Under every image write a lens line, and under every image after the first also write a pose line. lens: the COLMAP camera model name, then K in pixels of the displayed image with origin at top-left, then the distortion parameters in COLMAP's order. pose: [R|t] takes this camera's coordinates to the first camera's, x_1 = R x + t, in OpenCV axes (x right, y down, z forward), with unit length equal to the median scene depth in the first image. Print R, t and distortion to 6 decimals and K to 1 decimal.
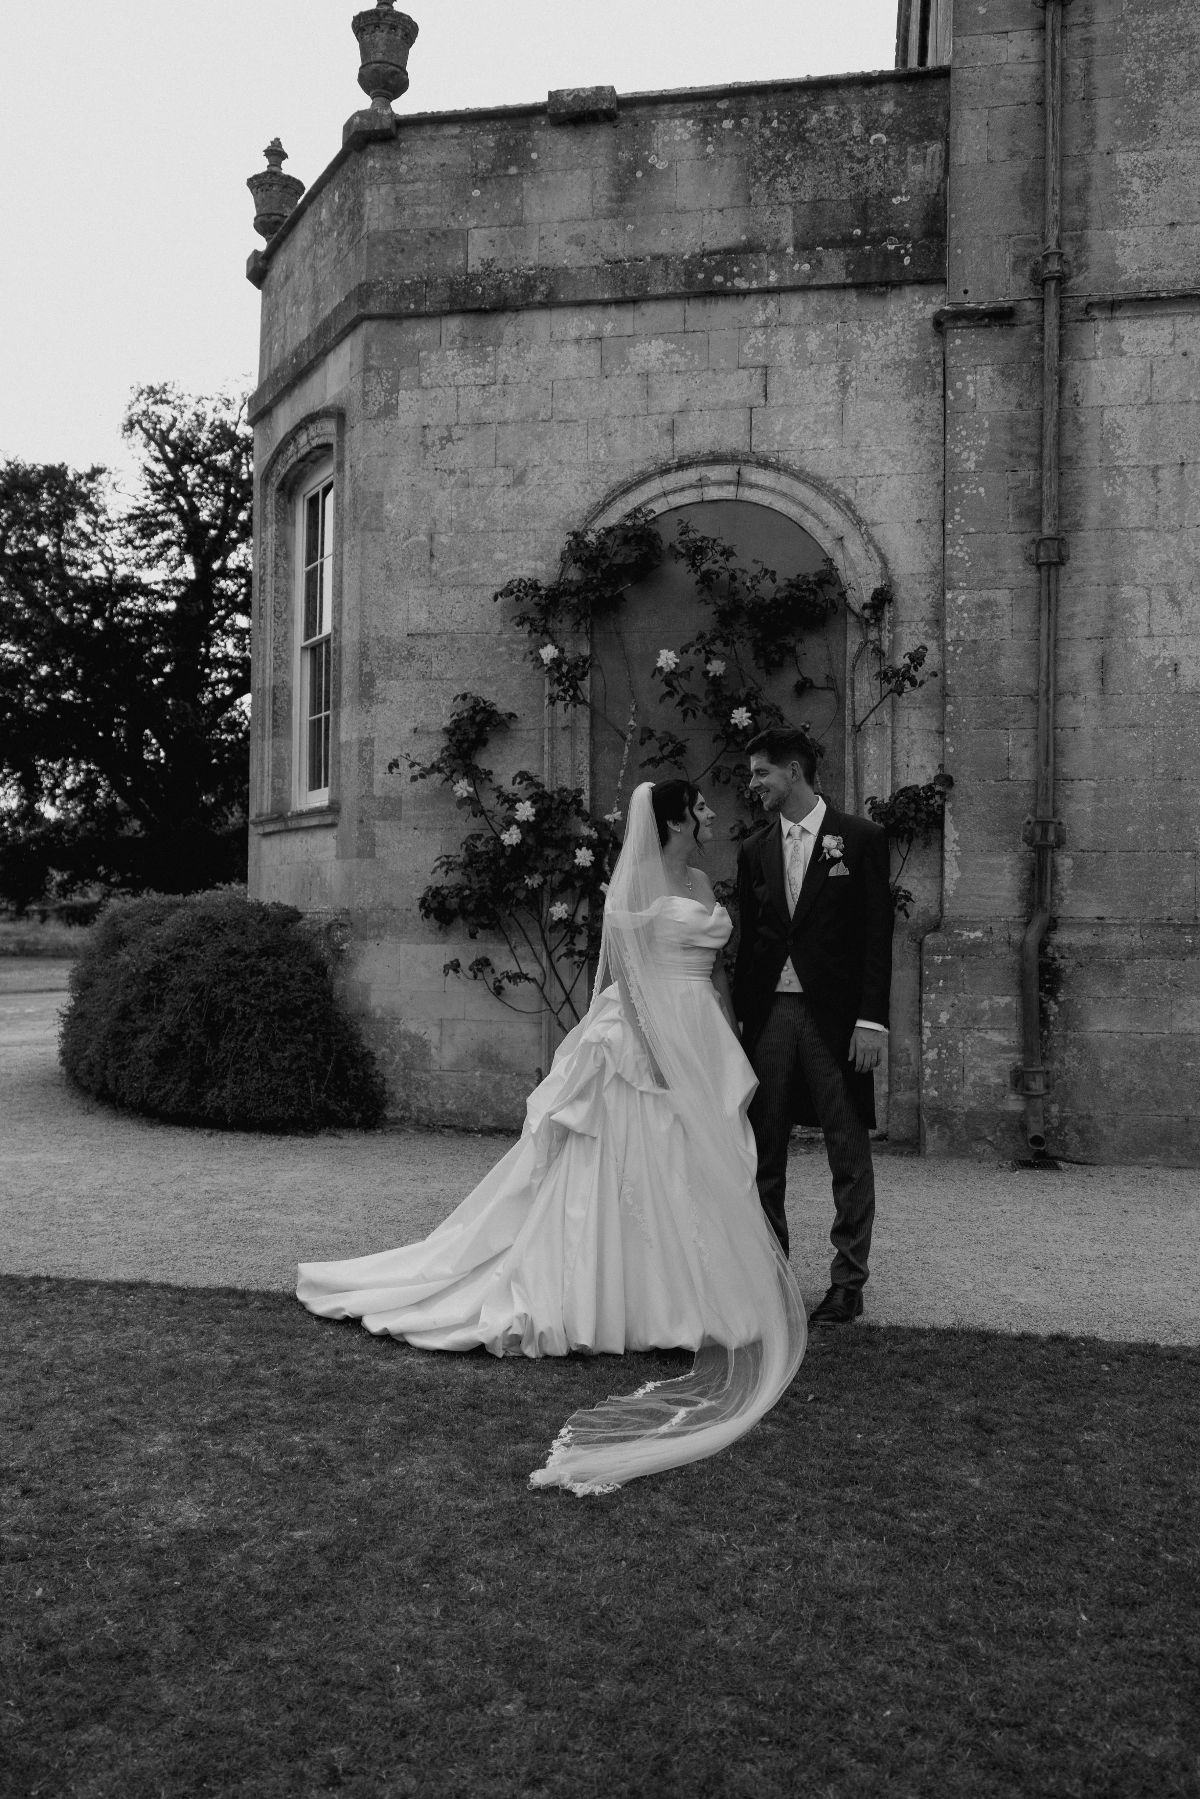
lens RADIAL K [[1487.2, 0, 599.3], [0, 1487.2, 890.1], [0, 0, 1]] dist [-0.030904, 0.014470]
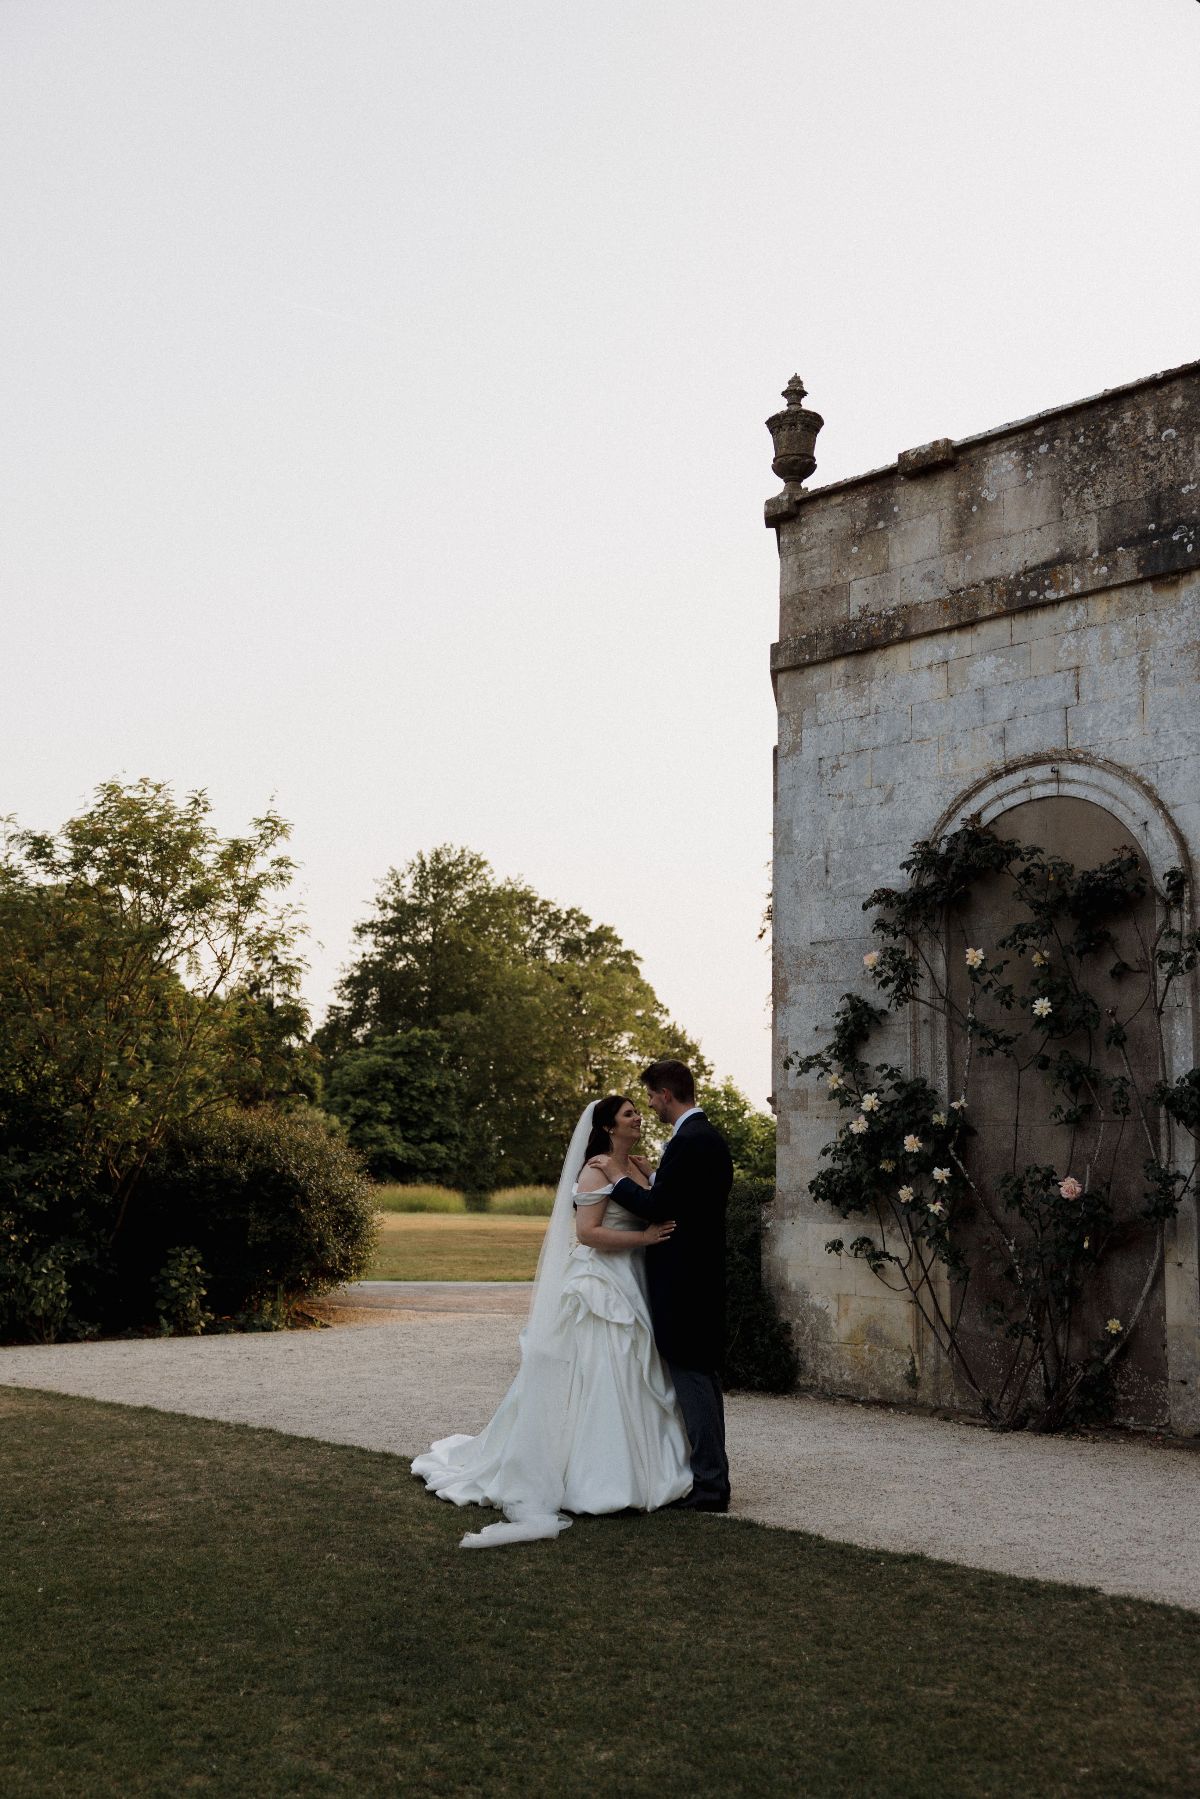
lens RADIAL K [[1834.2, 0, 600.9], [0, 1834.2, 905.0], [0, 0, 1]] dist [-0.037285, 0.000000]
pose [[0.803007, -0.083559, -0.590083, 0.579461], [-0.003031, 0.989537, -0.144249, -0.001065], [0.595963, 0.117622, 0.794351, -0.199788]]
